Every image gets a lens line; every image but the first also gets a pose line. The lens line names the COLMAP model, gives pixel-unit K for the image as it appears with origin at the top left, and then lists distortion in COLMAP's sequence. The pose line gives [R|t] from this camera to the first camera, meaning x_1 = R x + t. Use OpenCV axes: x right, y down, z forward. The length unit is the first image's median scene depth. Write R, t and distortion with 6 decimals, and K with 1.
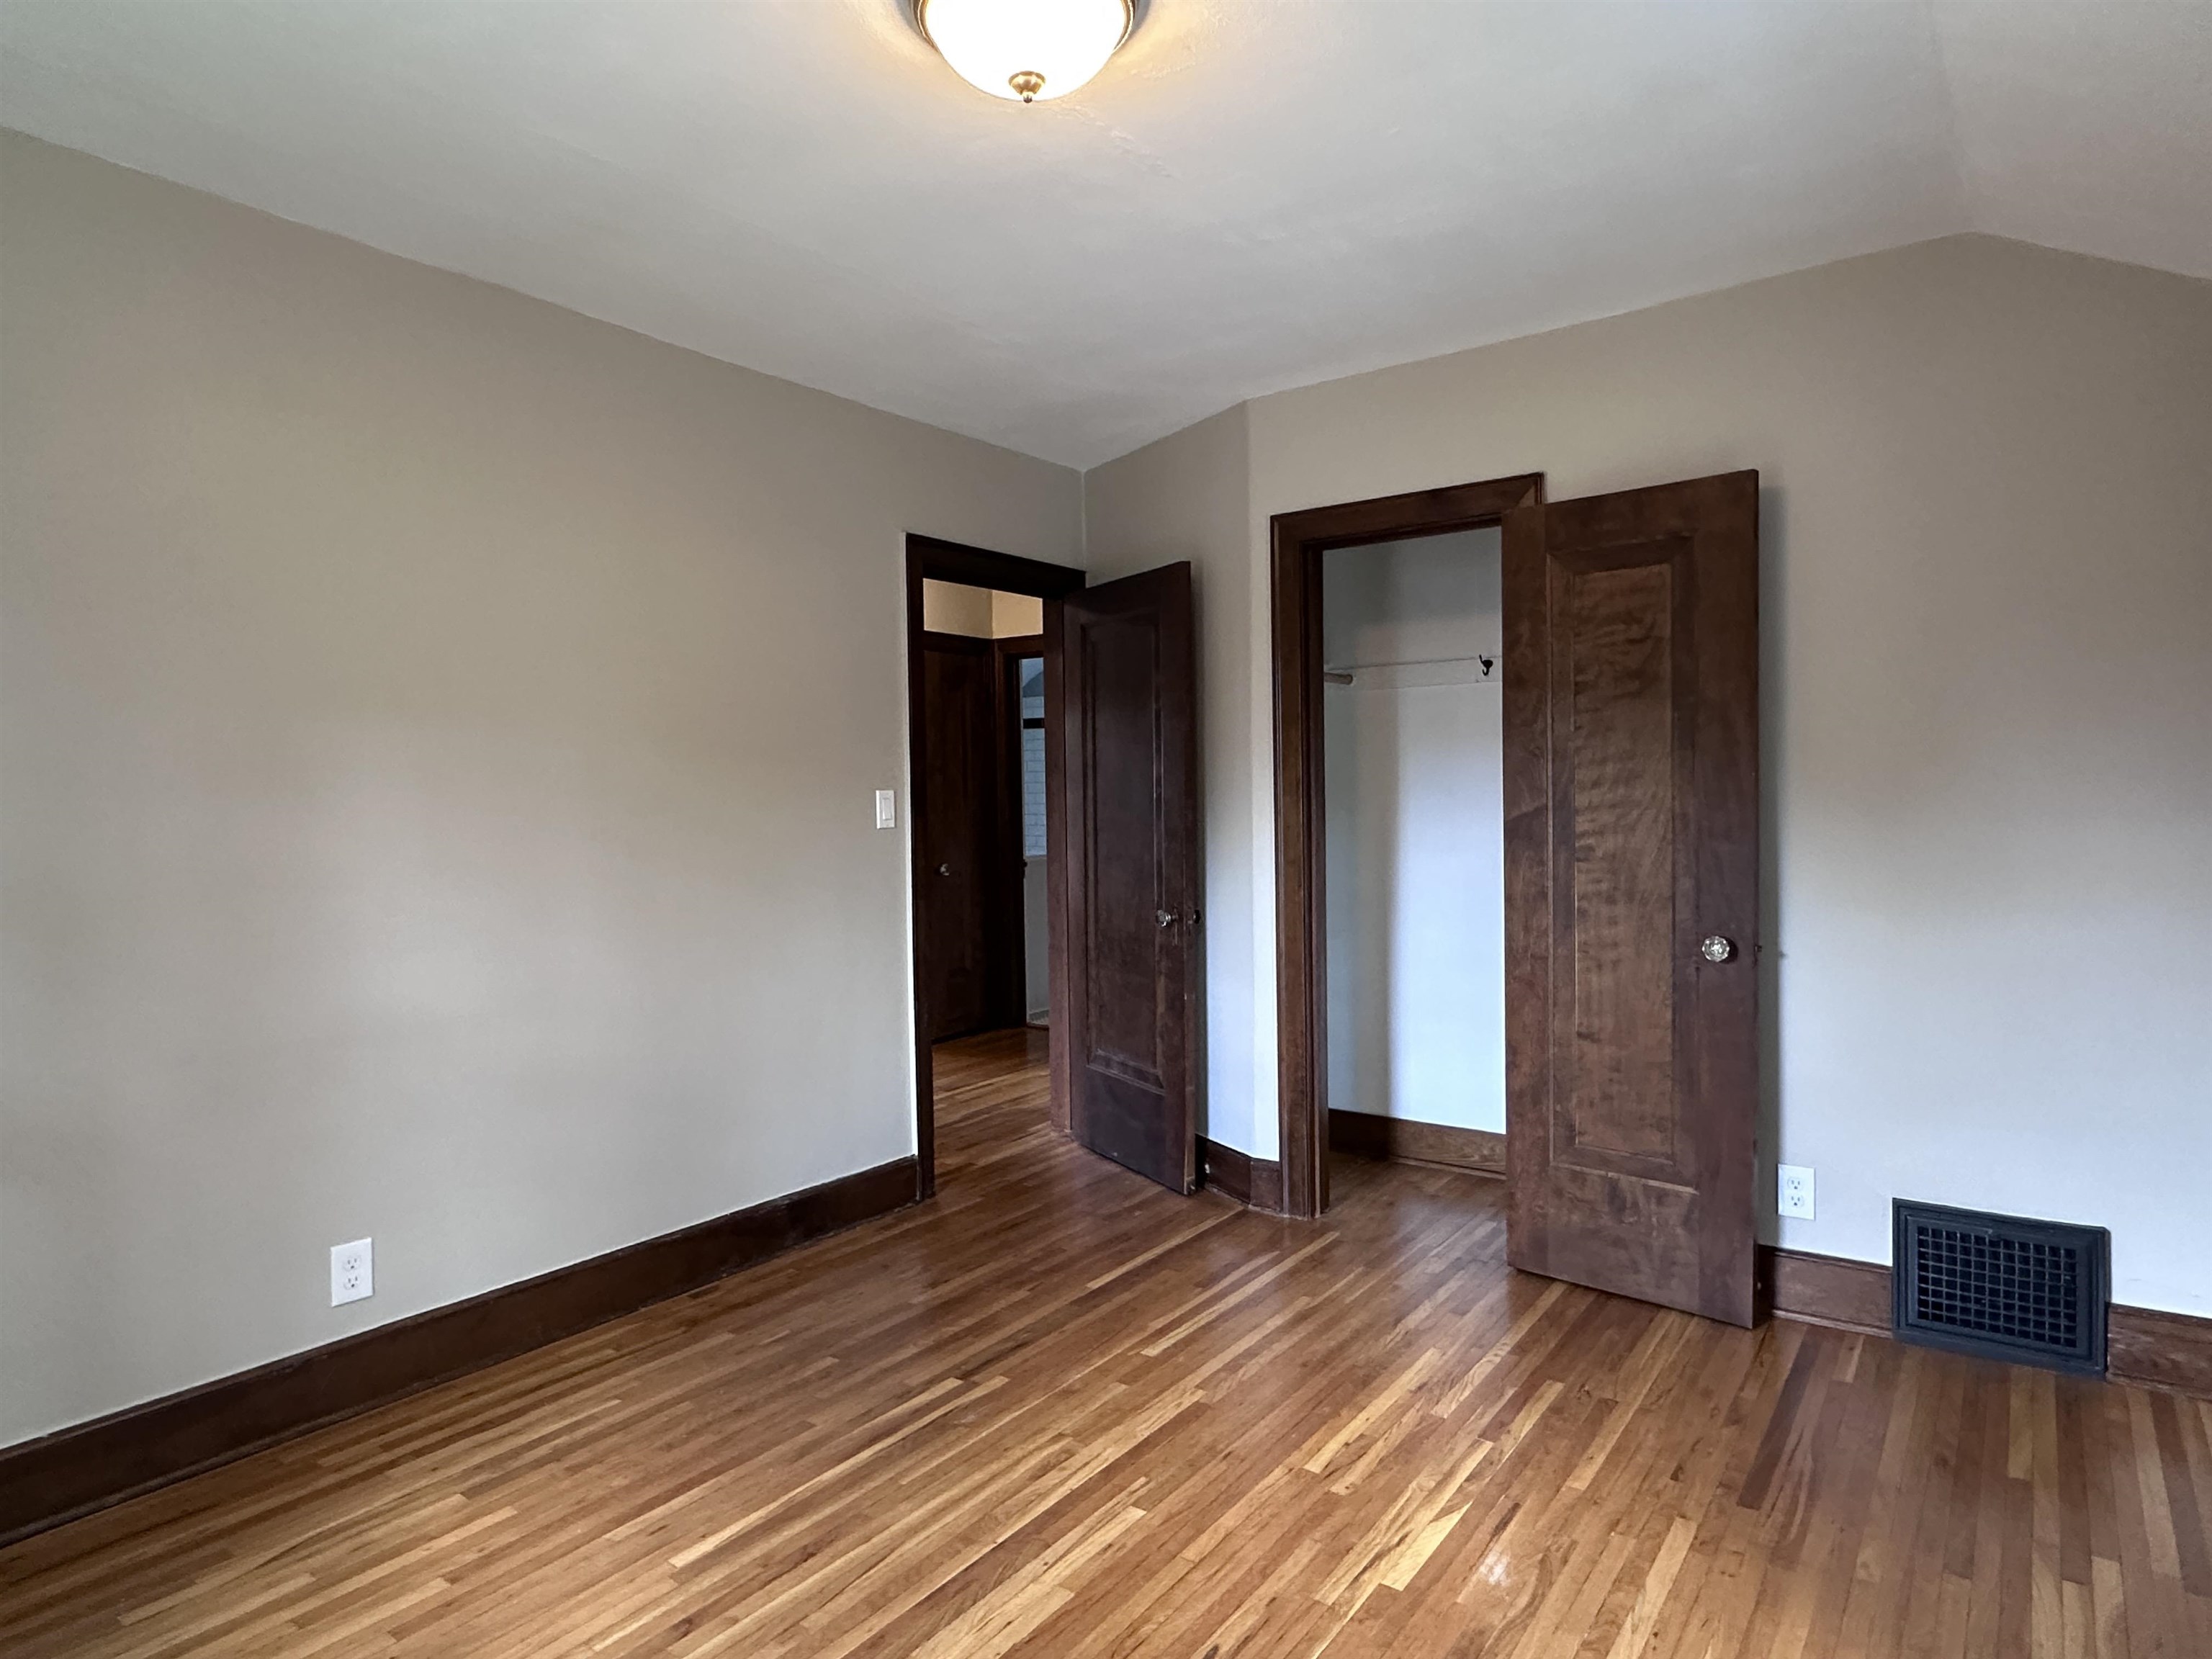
lens RADIAL K [[1291.7, 0, 1108.5], [0, 1291.7, 830.2], [0, 0, 1]] dist [-0.000335, 0.000805]
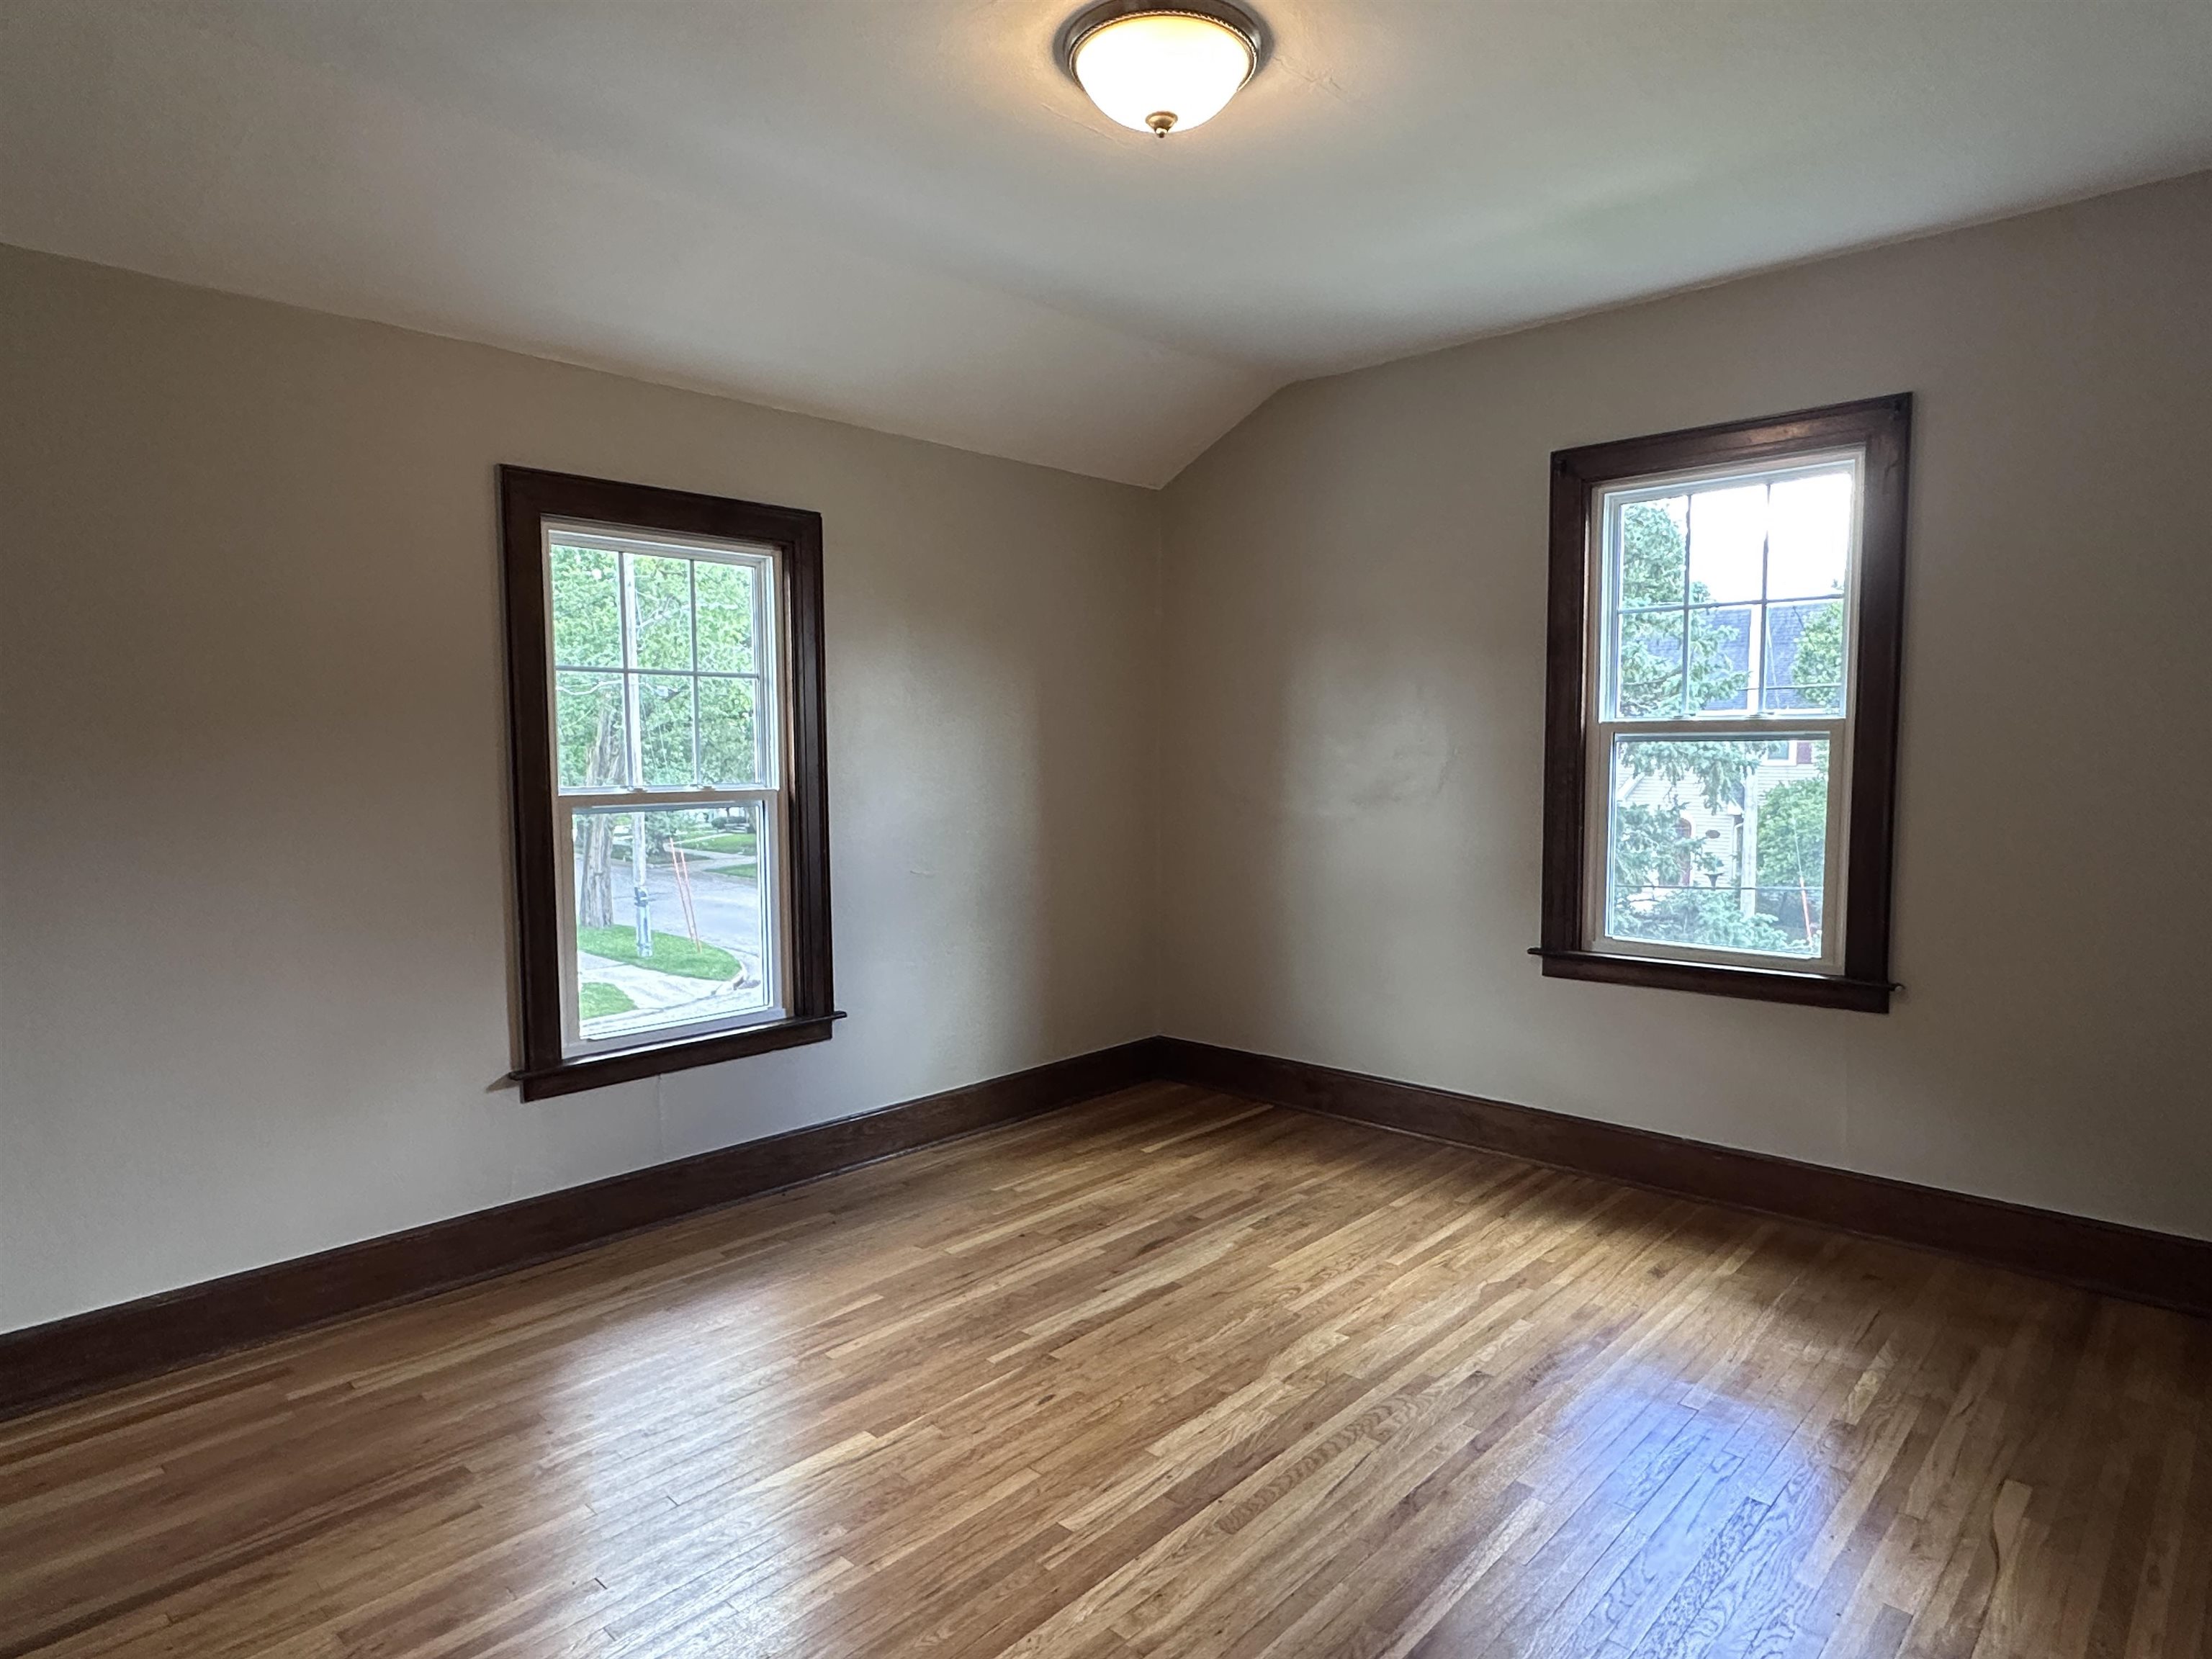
lens RADIAL K [[1291.7, 0, 1112.4], [0, 1291.7, 818.8], [0, 0, 1]] dist [-0.000335, 0.000805]
pose [[-0.993627, 0.015223, 0.111682, -0.121836], [0.024707, 0.996156, 0.084038, -0.049904], [-0.109973, 0.086262, -0.990184, 1.905982]]
